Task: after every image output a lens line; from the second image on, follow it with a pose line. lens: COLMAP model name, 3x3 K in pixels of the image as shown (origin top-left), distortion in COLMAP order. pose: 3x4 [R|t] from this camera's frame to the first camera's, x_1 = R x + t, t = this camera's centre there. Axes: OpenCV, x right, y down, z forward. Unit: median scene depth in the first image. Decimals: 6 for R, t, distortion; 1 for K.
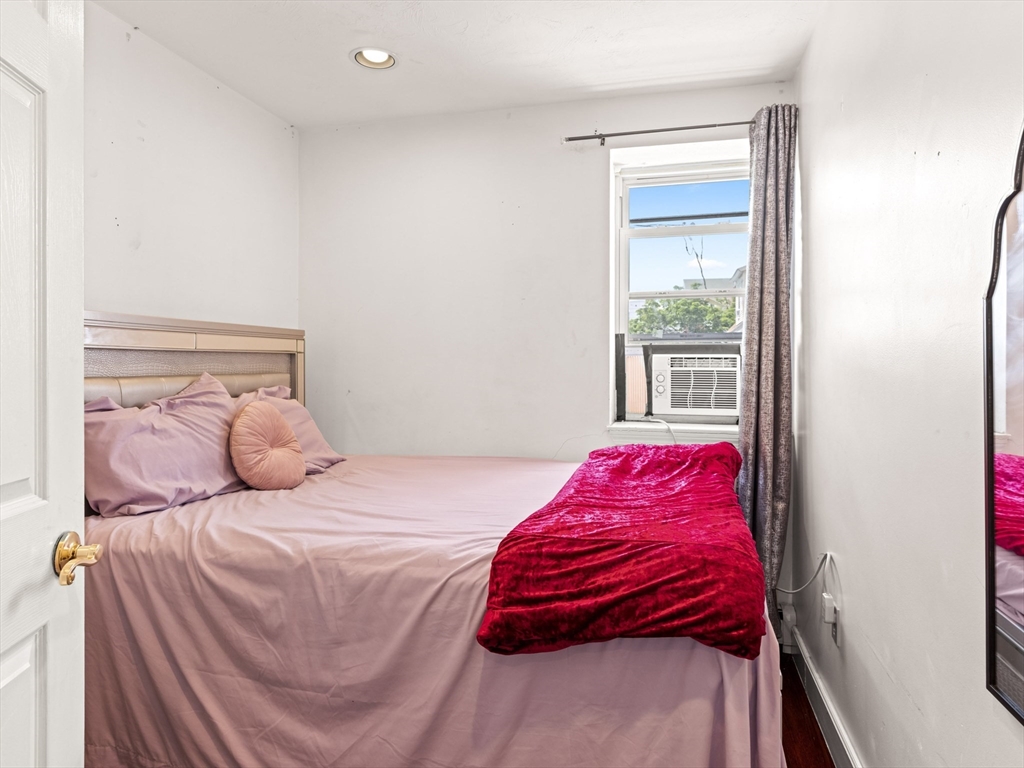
lens RADIAL K [[620.6, 0, 510.7], [0, 620.6, 372.6], [0, 0, 1]] dist [0.009661, -0.002112]
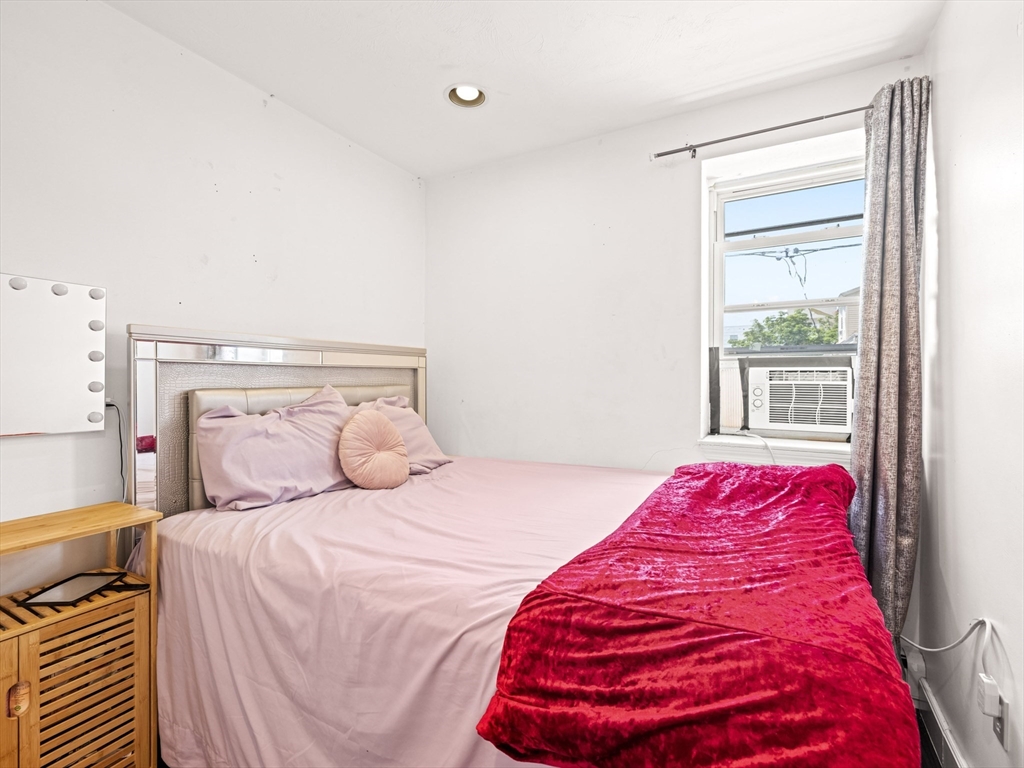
lens RADIAL K [[471.7, 0, 512.0], [0, 471.7, 384.0], [0, 0, 1]] dist [-0.003096, 0.001685]
pose [[0.967019, 0.003651, -0.254678, 0.071243], [-0.003849, 0.999993, -0.000279, -0.002270], [0.254676, 0.001250, 0.967026, 0.233133]]
